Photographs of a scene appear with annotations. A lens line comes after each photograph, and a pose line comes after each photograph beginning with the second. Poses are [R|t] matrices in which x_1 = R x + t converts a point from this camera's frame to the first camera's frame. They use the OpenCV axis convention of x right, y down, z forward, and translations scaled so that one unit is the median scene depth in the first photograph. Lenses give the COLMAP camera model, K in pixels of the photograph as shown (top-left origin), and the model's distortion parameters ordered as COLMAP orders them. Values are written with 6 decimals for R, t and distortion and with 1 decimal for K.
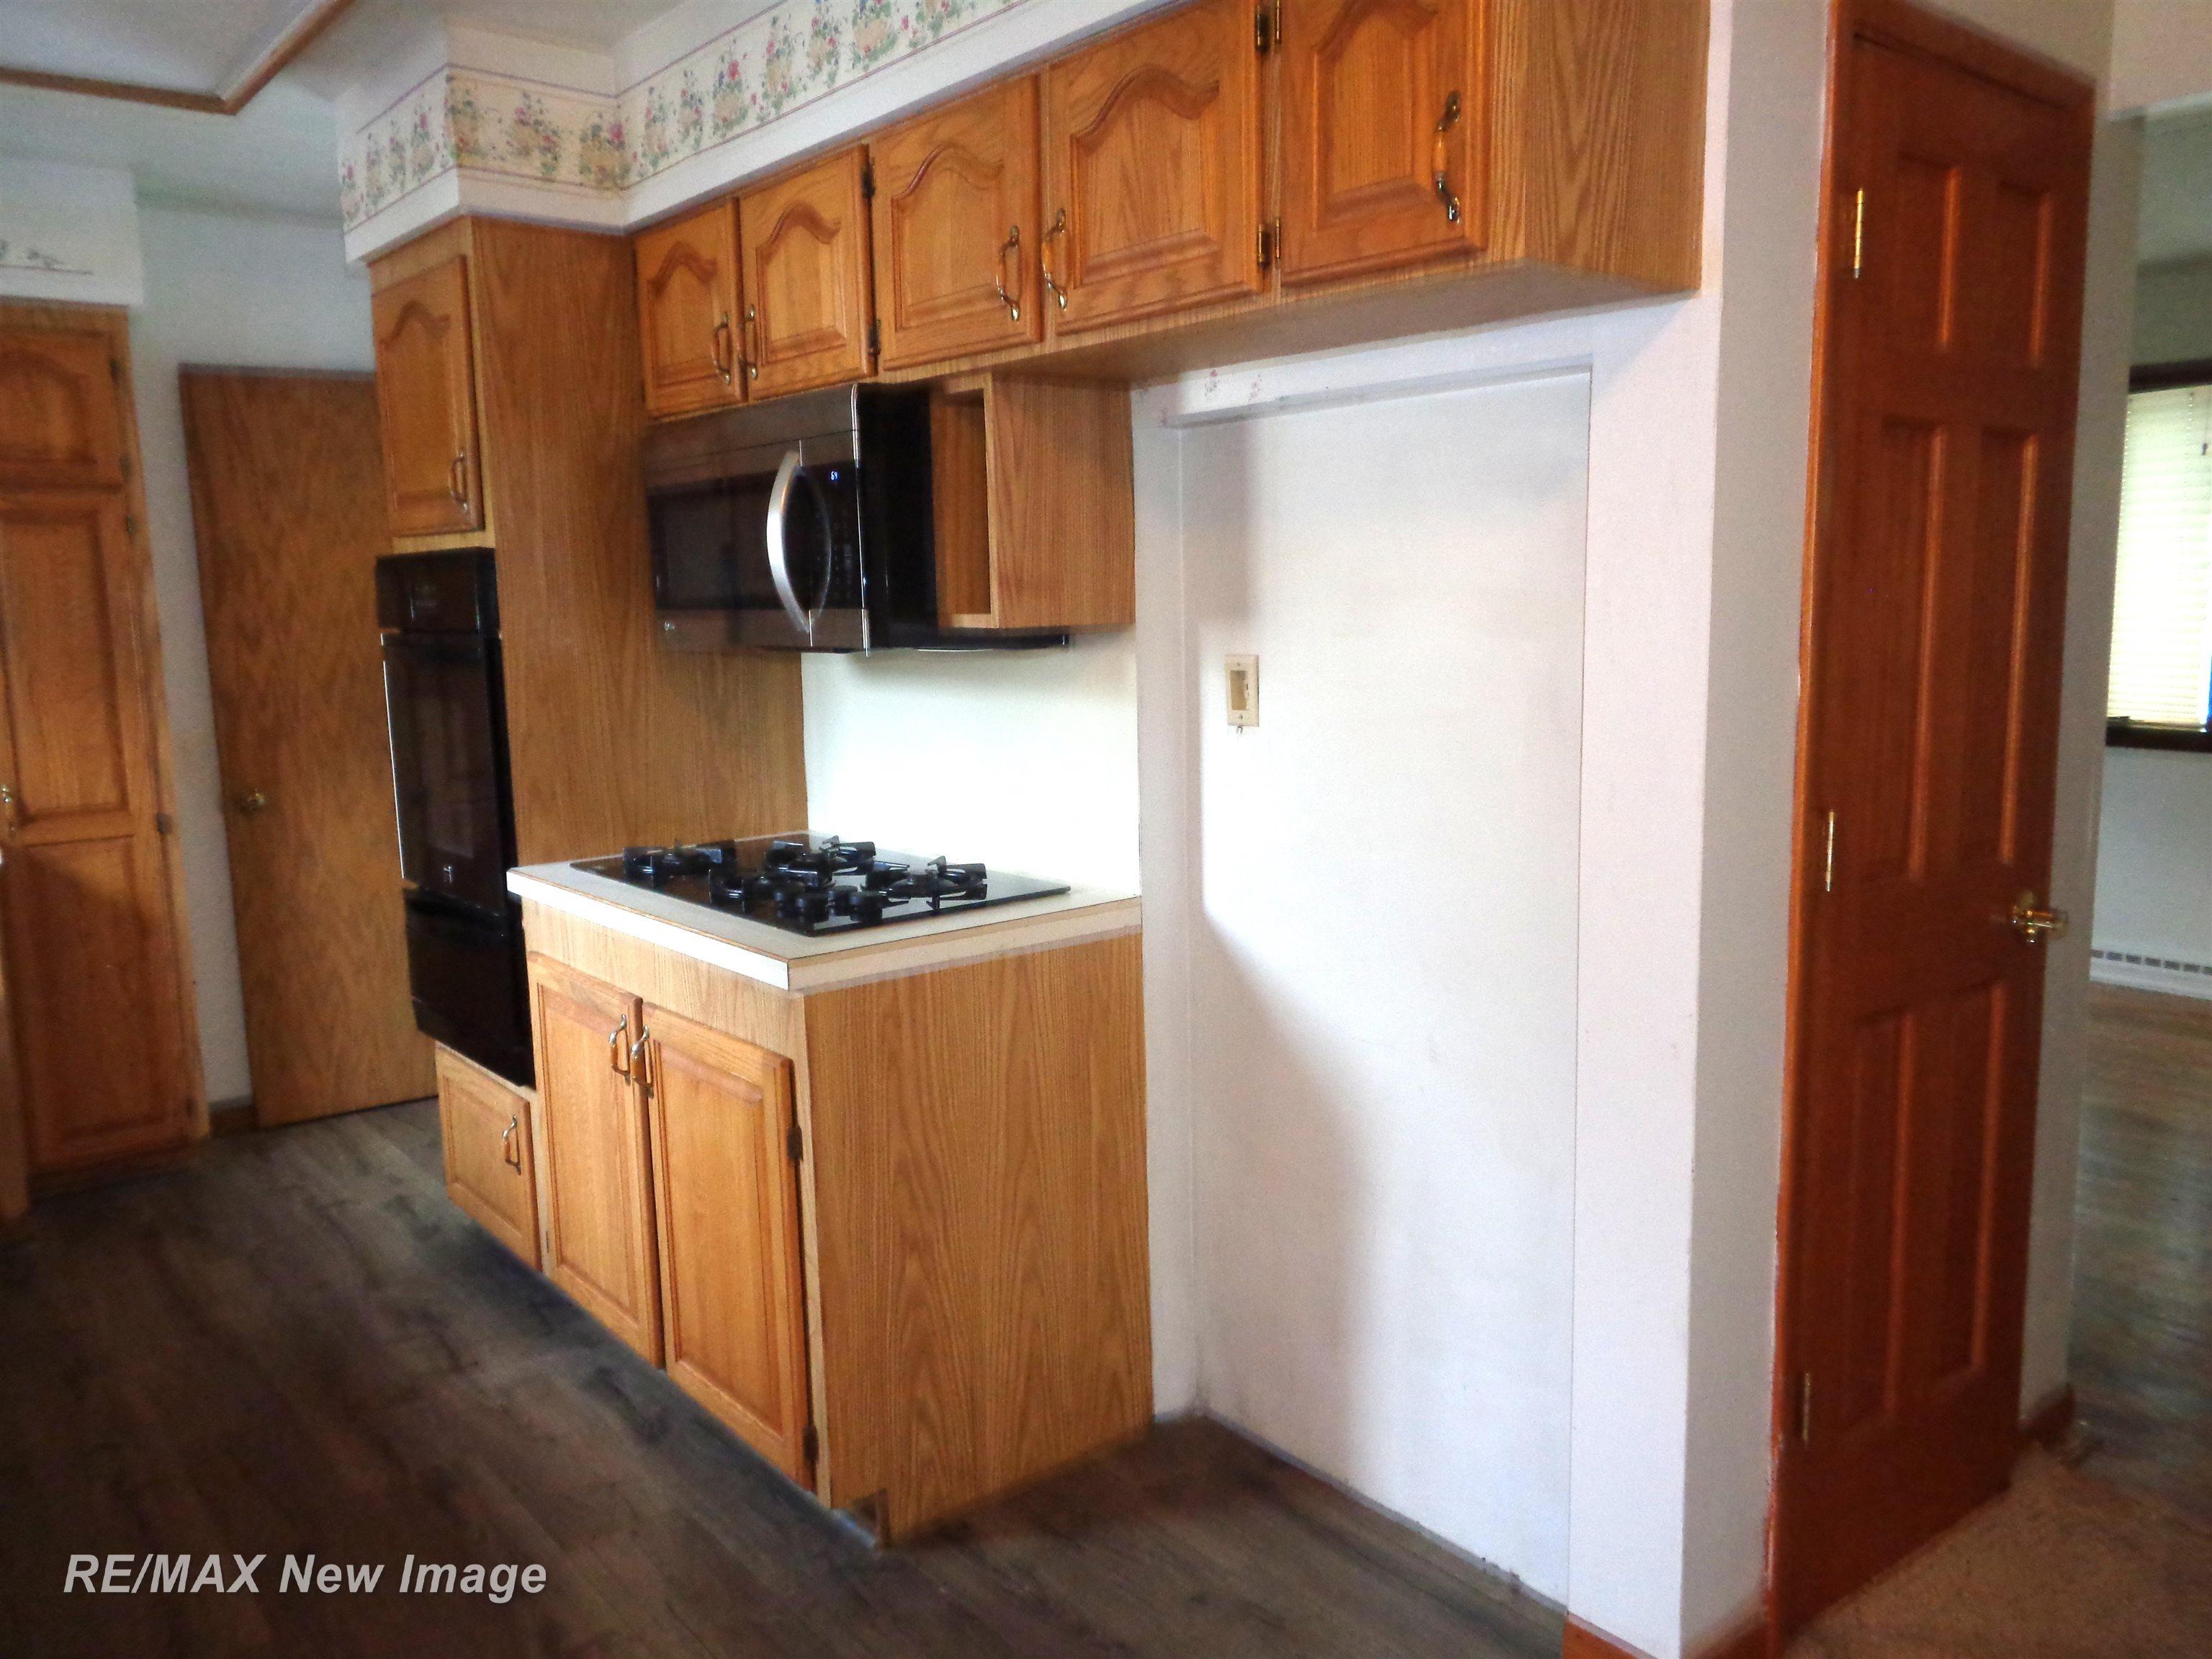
lens RADIAL K [[1622.0, 0, 1107.8], [0, 1622.0, 823.0], [0, 0, 1]] dist [-0.019450, -0.000452]
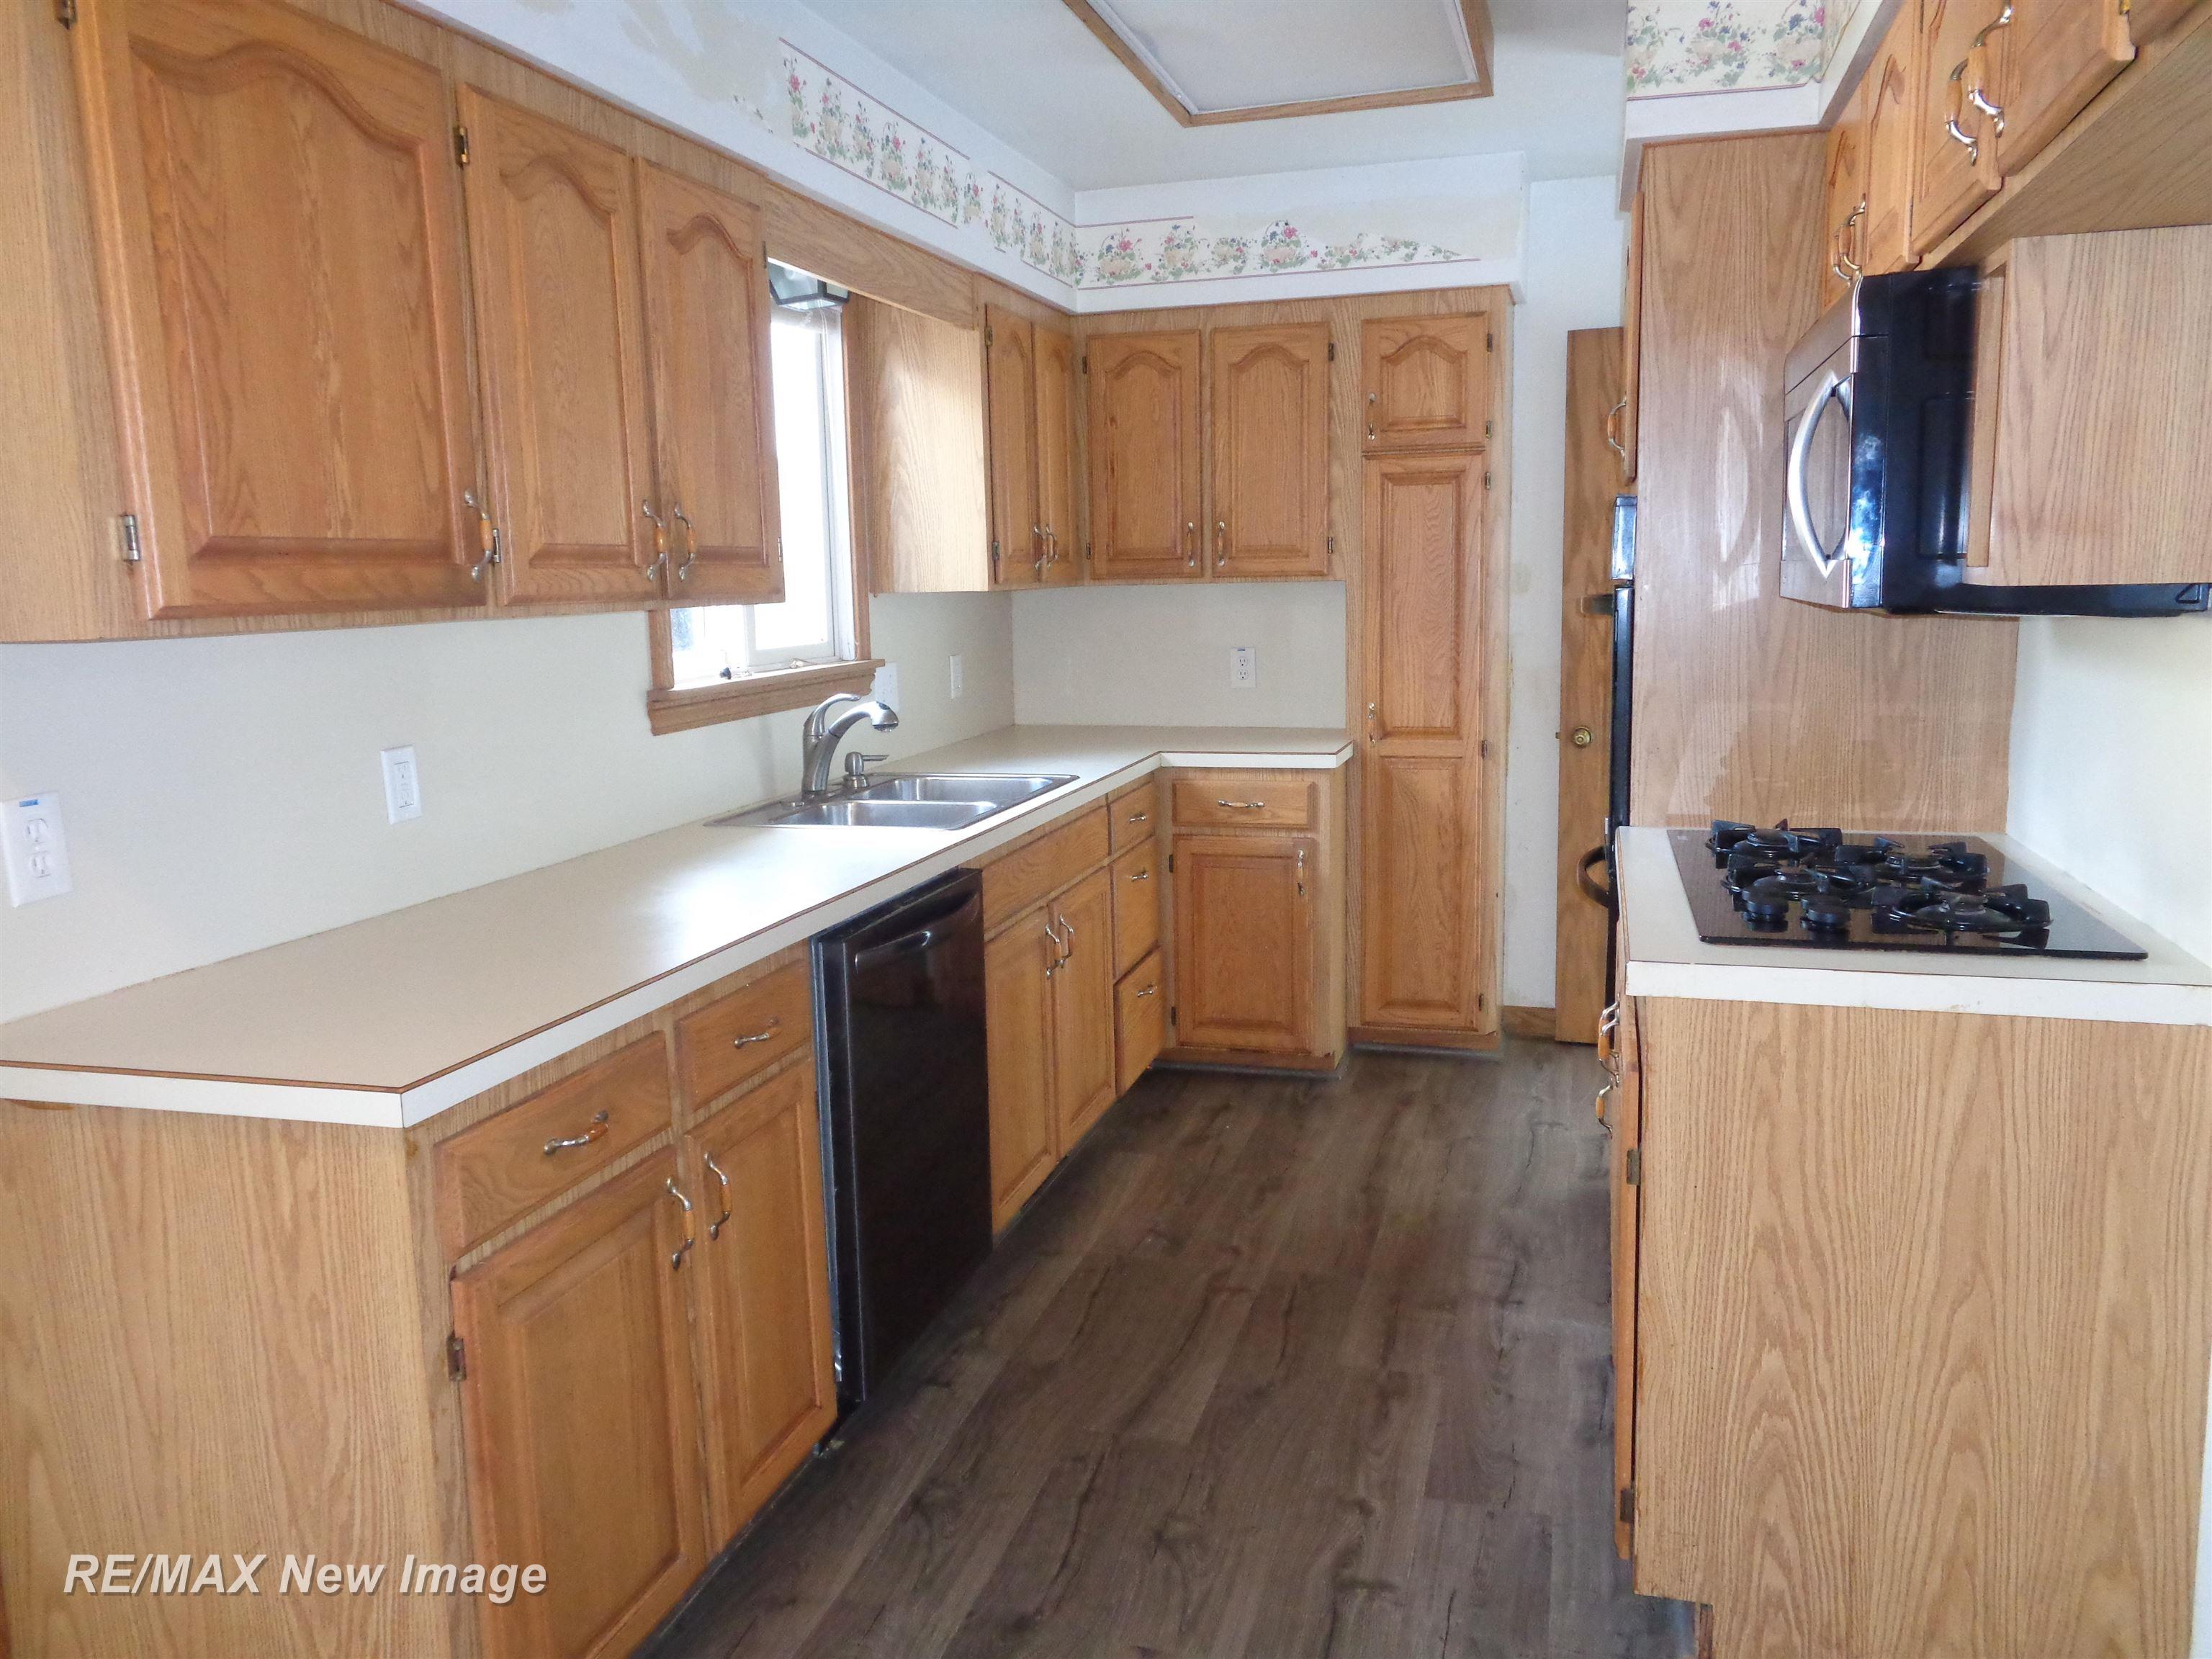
lens RADIAL K [[1619.5, 0, 1108.9], [0, 1619.5, 816.3], [0, 0, 1]] dist [-0.005111, 0.000489]
pose [[0.552334, 0.128727, -0.823624, 0.268958], [-0.105071, 0.990876, 0.084405, -0.027754], [0.826975, 0.039919, 0.560820, 0.201443]]
